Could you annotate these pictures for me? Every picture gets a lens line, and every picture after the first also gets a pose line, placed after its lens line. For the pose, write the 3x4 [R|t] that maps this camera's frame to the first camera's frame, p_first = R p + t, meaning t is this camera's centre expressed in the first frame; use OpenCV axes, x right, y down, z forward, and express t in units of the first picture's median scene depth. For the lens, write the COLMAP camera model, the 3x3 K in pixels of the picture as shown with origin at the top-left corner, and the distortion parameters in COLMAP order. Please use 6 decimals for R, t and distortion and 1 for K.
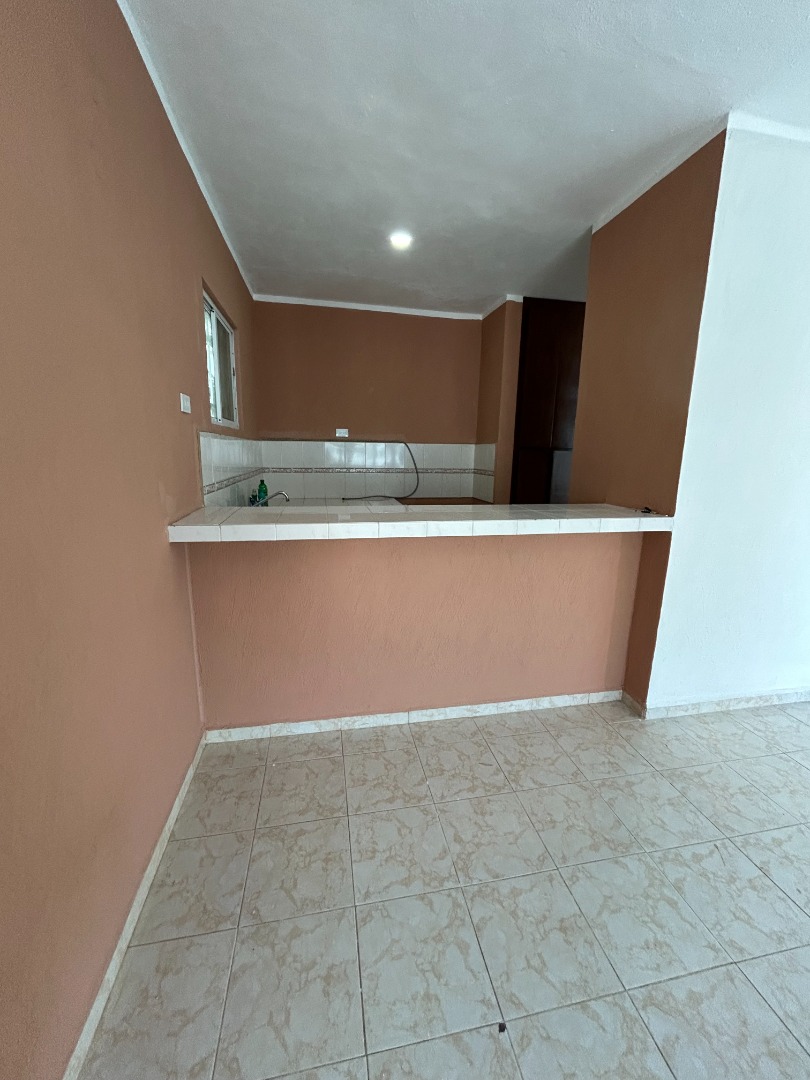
lens RADIAL K [[435.0, 0, 405.4], [0, 435.0, 538.5], [0, 0, 1]] dist [-0.001382, 0.000578]
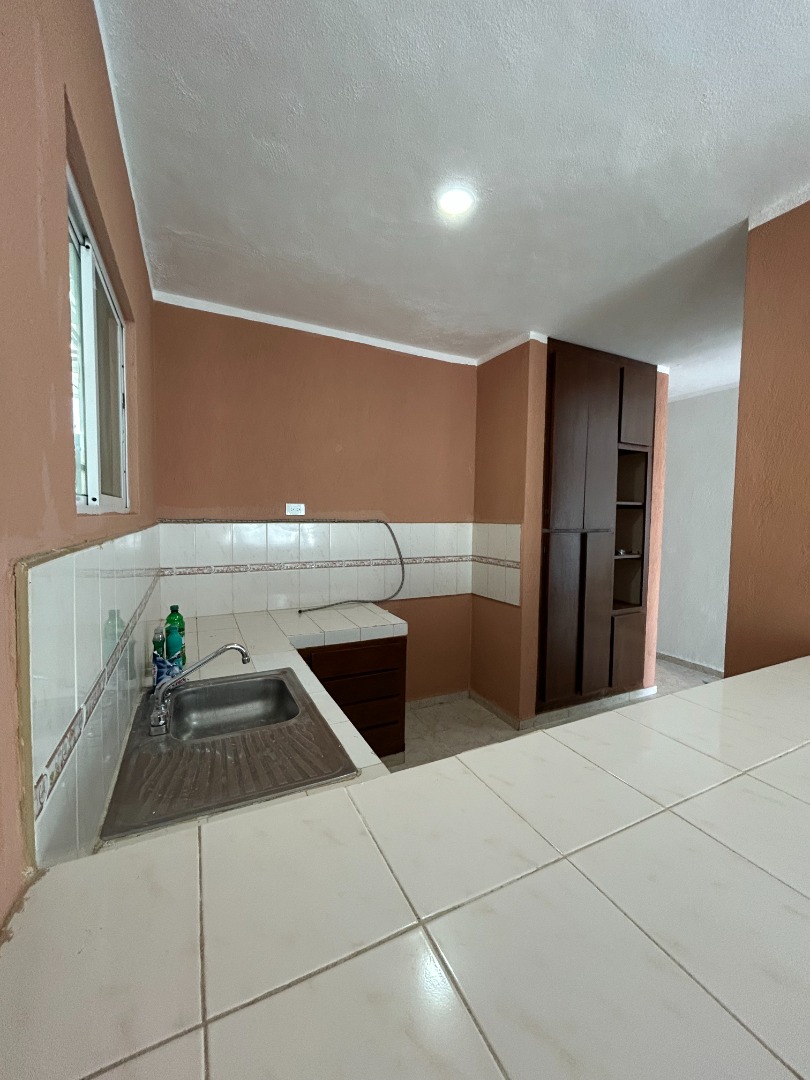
lens RADIAL K [[435.0, 0, 405.4], [0, 435.0, 538.5], [0, 0, 1]] dist [-0.001382, 0.000578]
pose [[0.964958, -0.020316, 0.261618, -0.165045], [0.056453, 0.989725, -0.131365, -0.109080], [-0.256261, 0.141531, 0.956190, 0.353367]]
